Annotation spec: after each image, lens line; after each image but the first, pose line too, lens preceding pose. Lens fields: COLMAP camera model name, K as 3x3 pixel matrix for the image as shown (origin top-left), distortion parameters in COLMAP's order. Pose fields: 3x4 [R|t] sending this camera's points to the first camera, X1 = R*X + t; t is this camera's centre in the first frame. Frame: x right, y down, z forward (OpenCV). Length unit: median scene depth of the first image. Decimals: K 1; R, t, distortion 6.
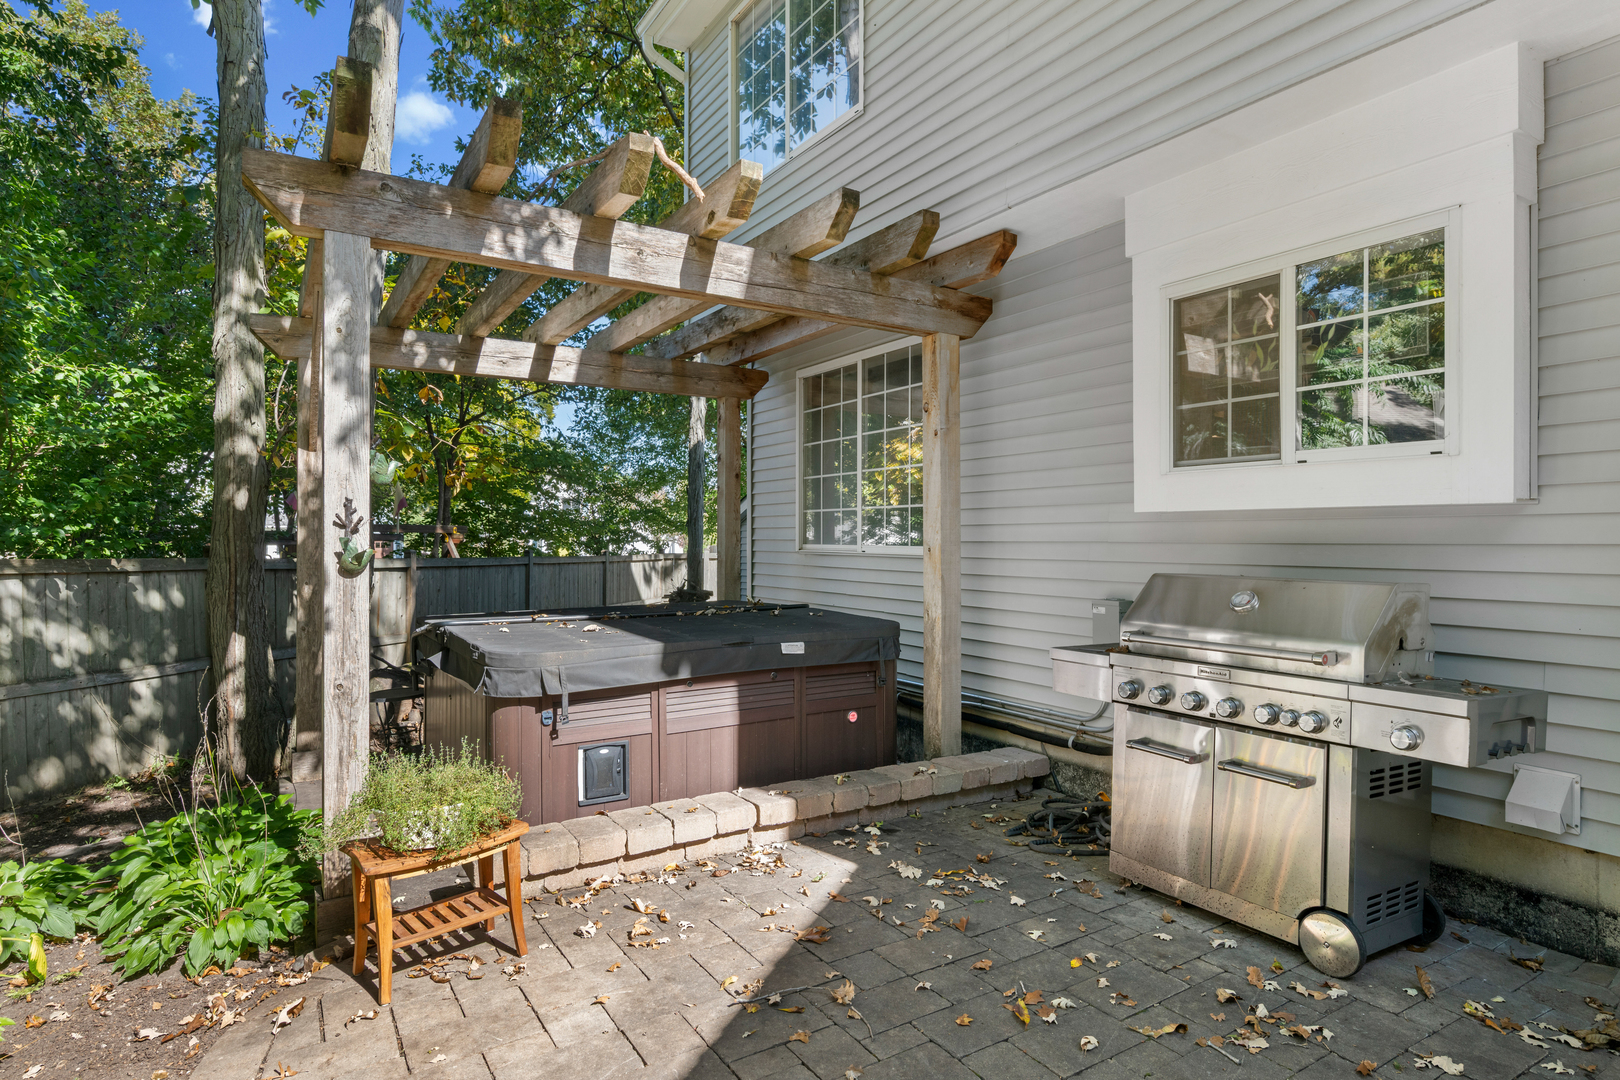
lens RADIAL K [[882.7, 0, 815.6], [0, 882.7, 542.7], [0, 0, 1]] dist [-0.001125, -0.001163]
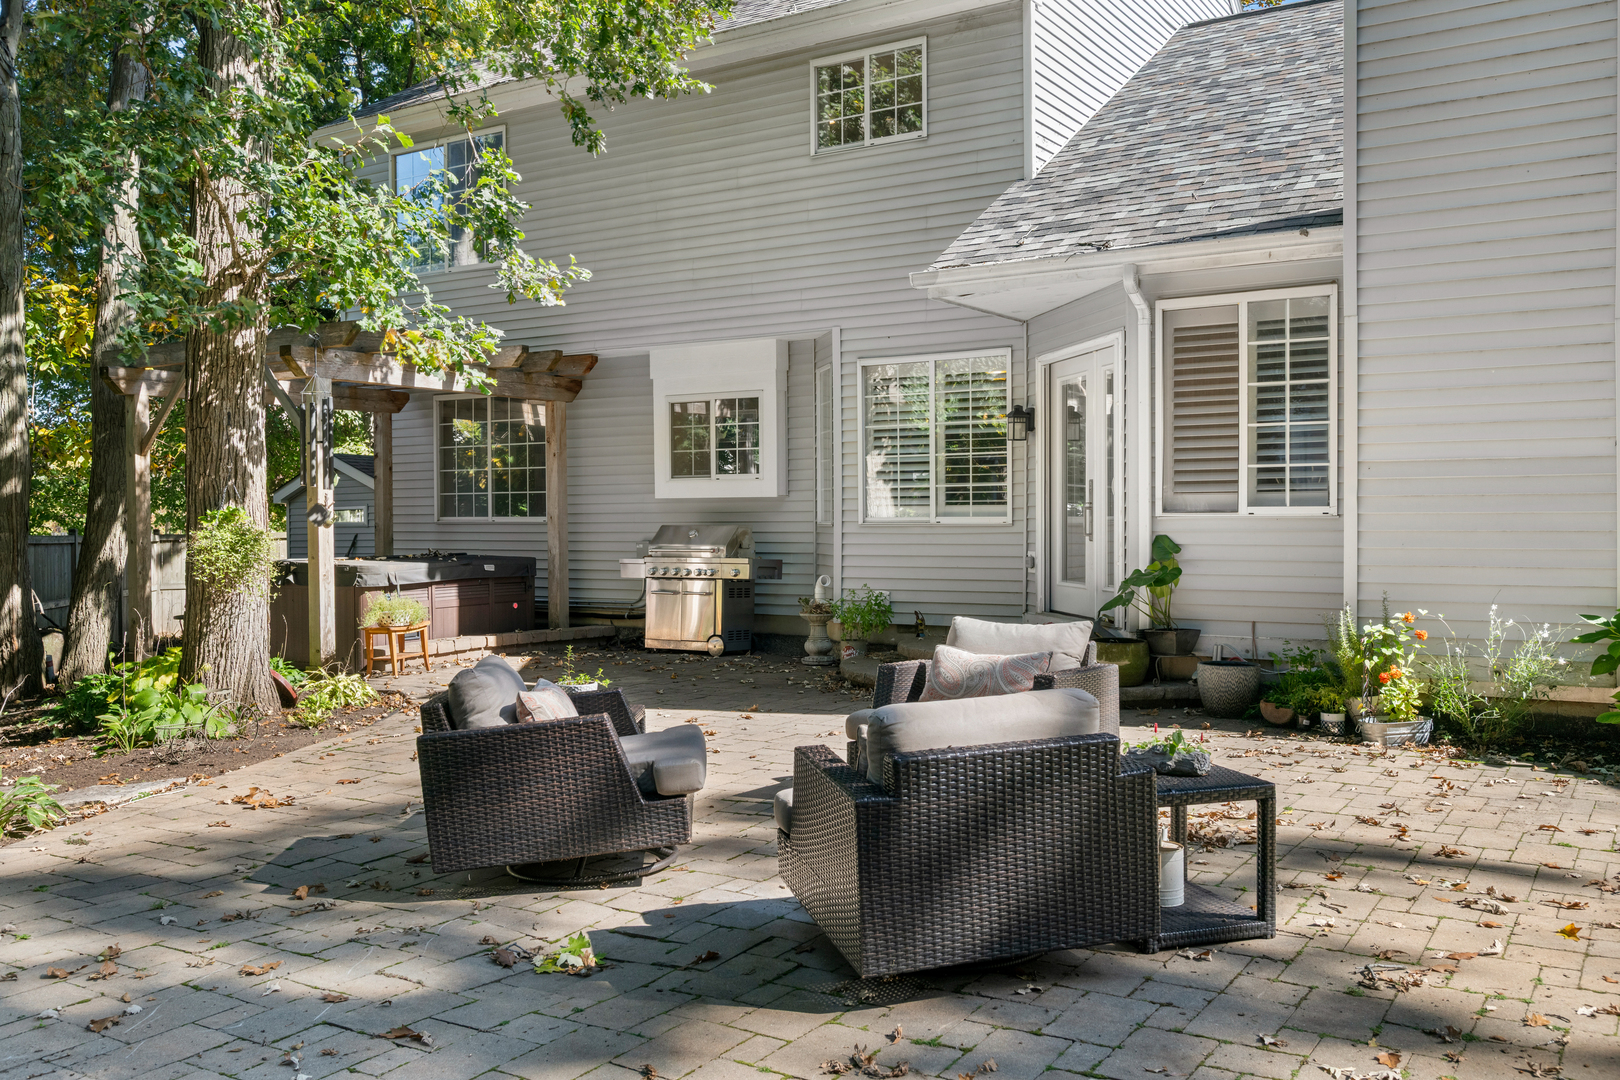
lens RADIAL K [[1401.4, 0, 810.1], [0, 1401.4, 538.8], [0, 0, 1]] dist [0.003941, -0.002019]
pose [[0.905782, -0.011029, 0.423600, -0.778387], [0.007435, 0.999921, 0.010138, 0.033434], [-0.423678, -0.006034, 0.905793, -2.356170]]
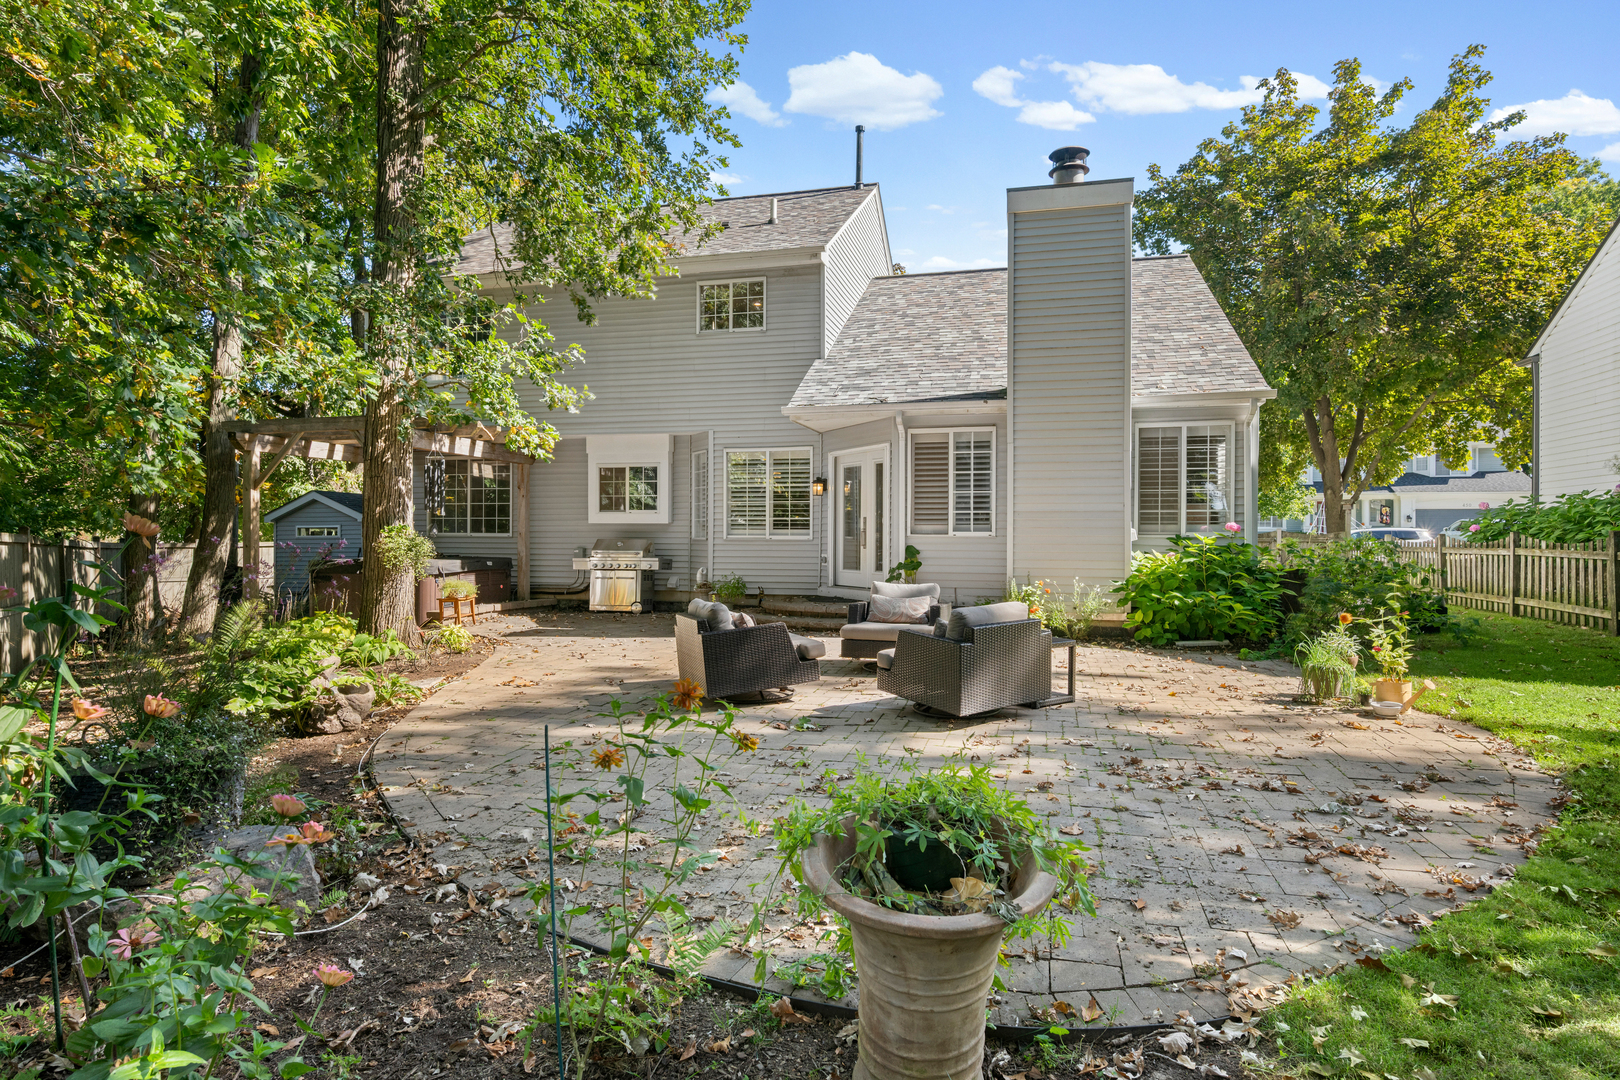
lens RADIAL K [[882.7, 0, 814.5], [0, 882.7, 539.5], [0, 0, 1]] dist [-0.001125, -0.001163]
pose [[0.730644, 0.003611, 0.682749, -1.521020], [-0.001410, 0.999992, -0.003780, 0.047325], [-0.682757, 0.001799, 0.730643, -2.428184]]
